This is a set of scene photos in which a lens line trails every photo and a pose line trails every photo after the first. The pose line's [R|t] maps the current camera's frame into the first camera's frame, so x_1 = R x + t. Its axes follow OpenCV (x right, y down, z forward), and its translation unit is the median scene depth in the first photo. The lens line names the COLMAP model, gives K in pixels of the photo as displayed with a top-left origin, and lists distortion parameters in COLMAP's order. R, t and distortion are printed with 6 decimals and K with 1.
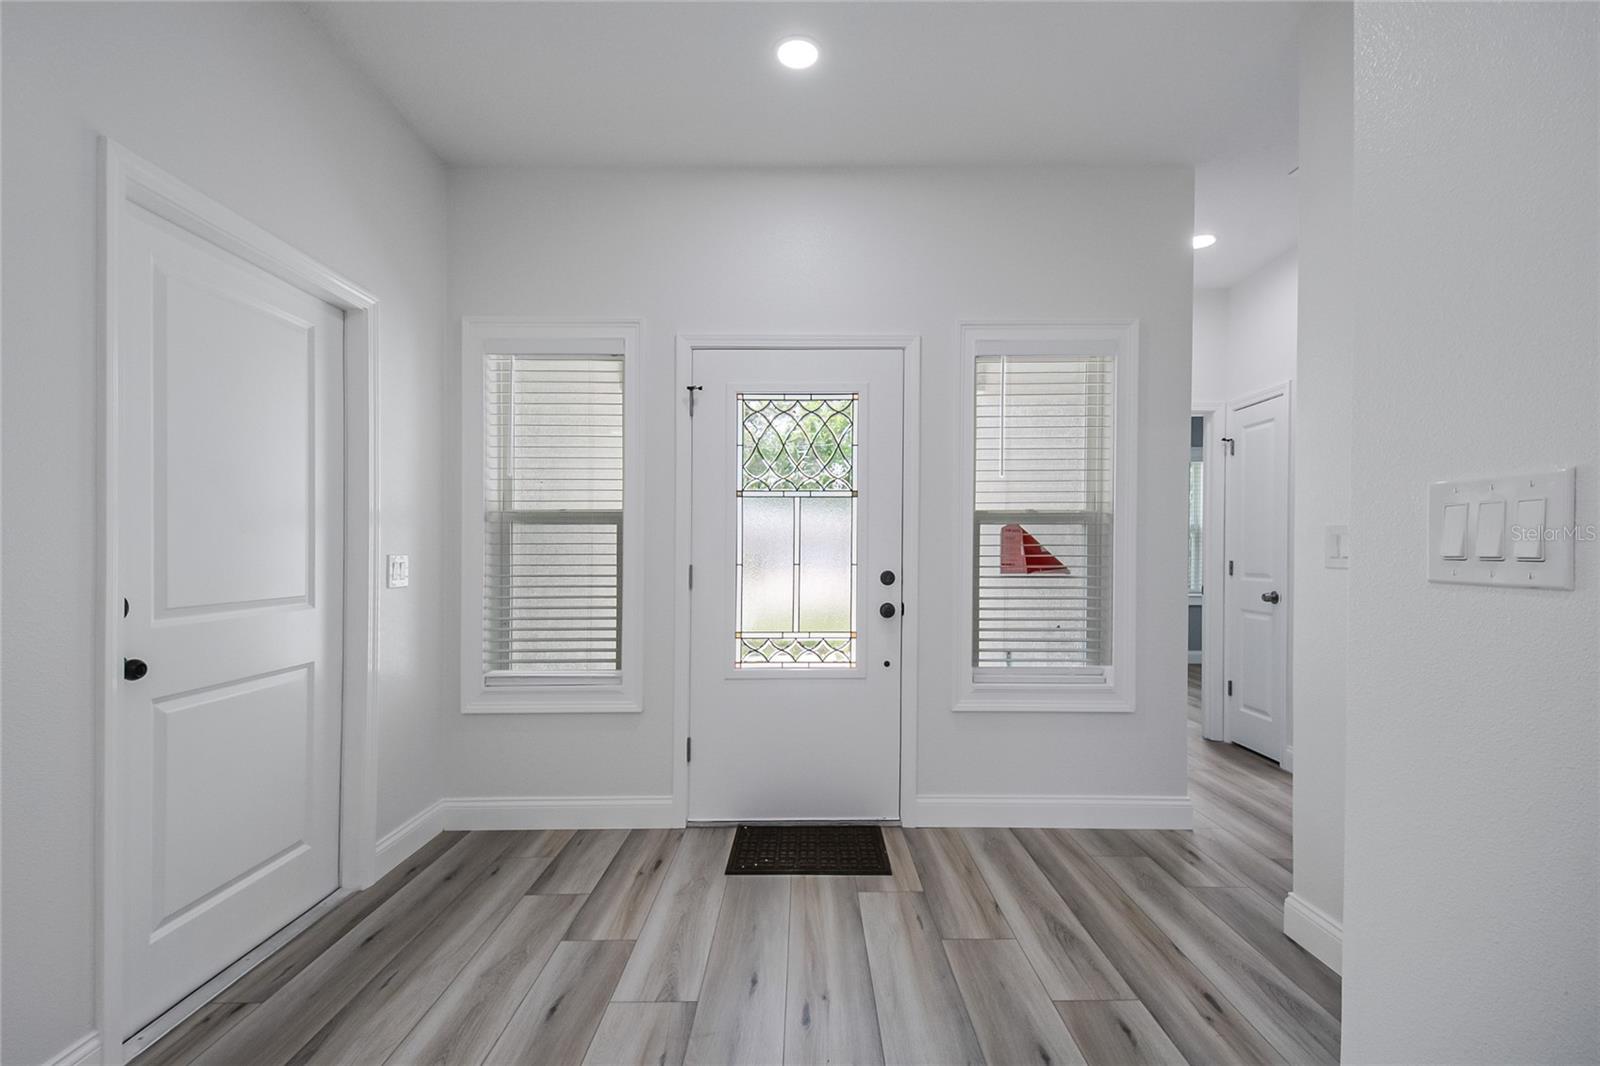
lens RADIAL K [[693.4, 0, 820.2], [0, 693.4, 547.1], [0, 0, 1]] dist [0.019030, -0.022691]
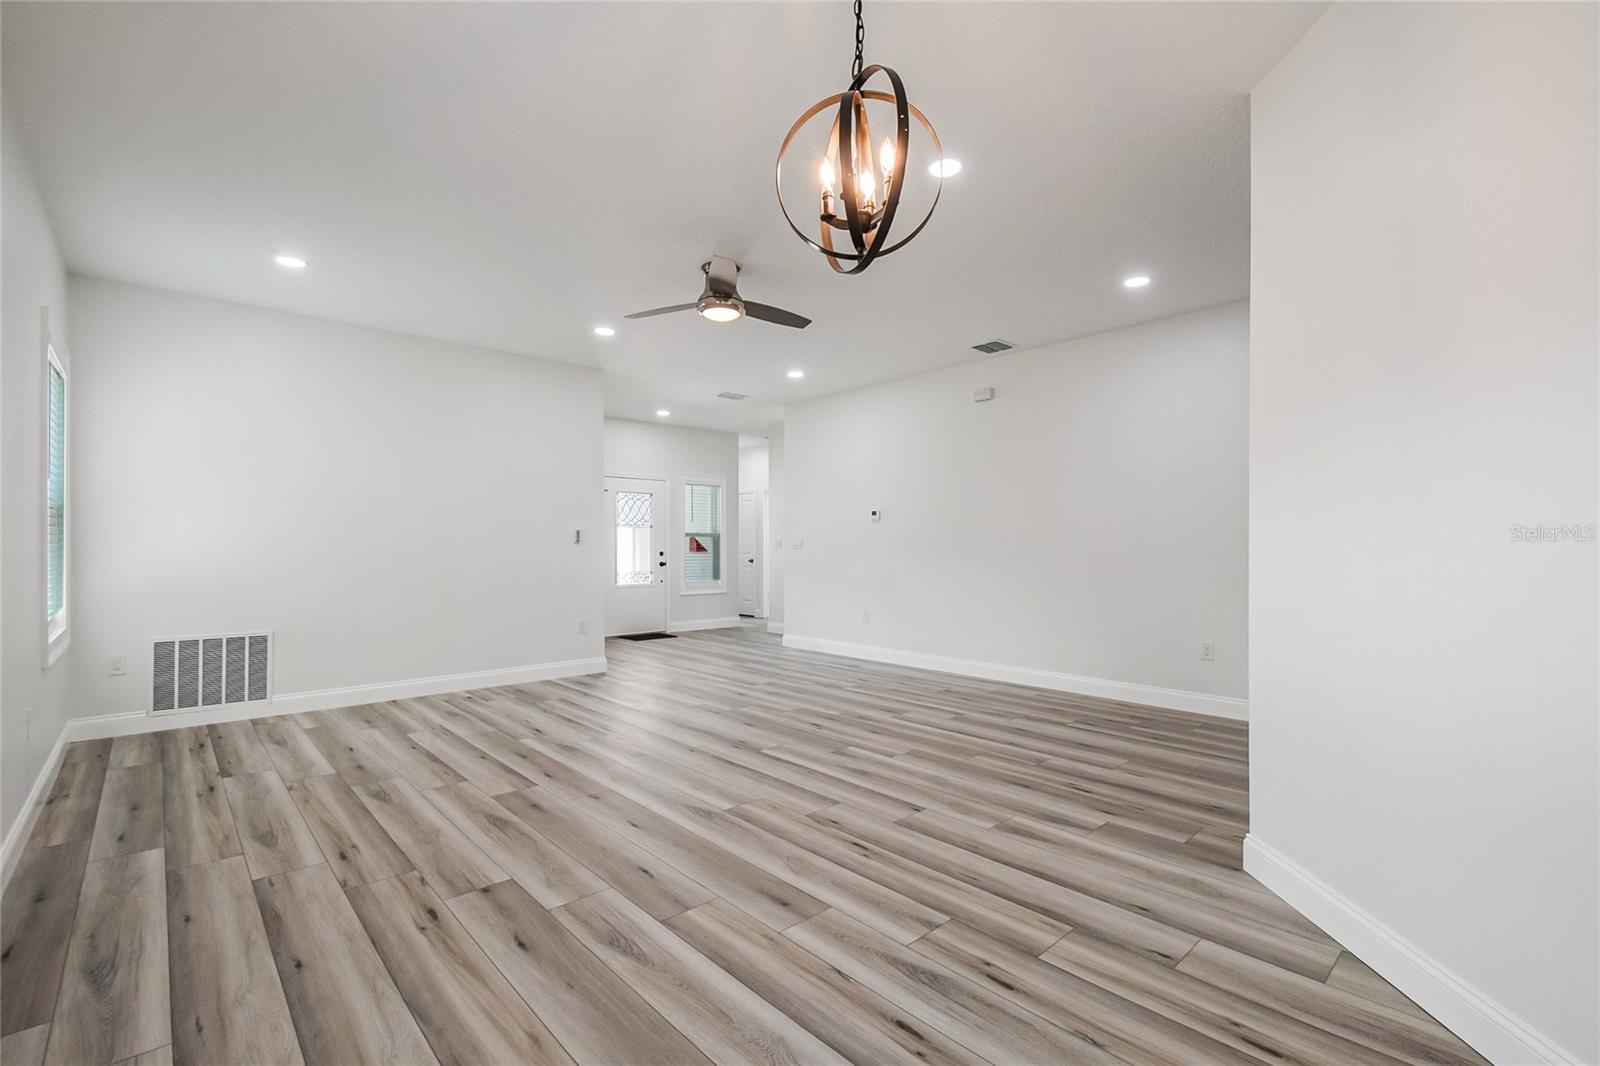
lens RADIAL K [[702.2, 0, 805.4], [0, 702.2, 542.2], [0, 0, 1]] dist [0.016383, -0.020496]
pose [[0.738064, 0.001354, 0.674729, -1.575889], [-0.001732, 0.999998, -0.000112, -0.009133], [-0.674728, -0.001085, 0.738066, -1.795482]]
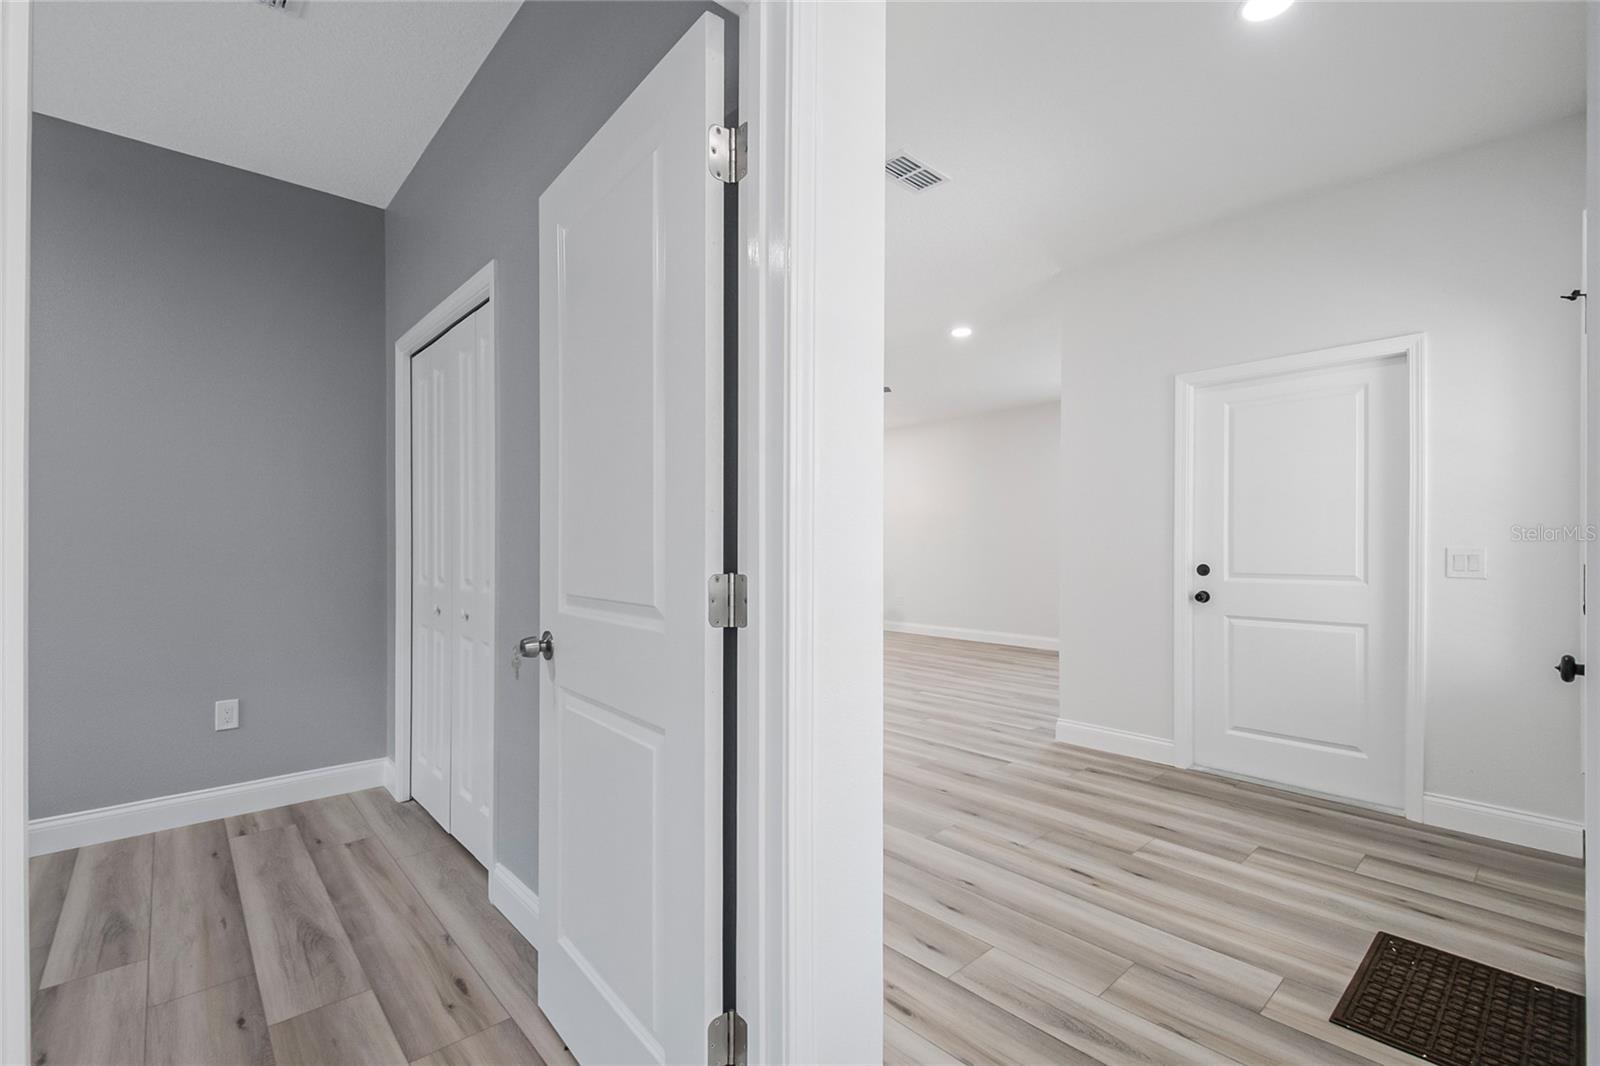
lens RADIAL K [[709.2, 0, 818.2], [0, 709.2, 549.1], [0, 0, 1]] dist [0.001570, -0.006102]
pose [[-0.728363, 0.002699, -0.685186, 0.805707], [0.000029, 0.999992, 0.003907, 0.006572], [0.685191, 0.002826, -0.728358, 0.999095]]
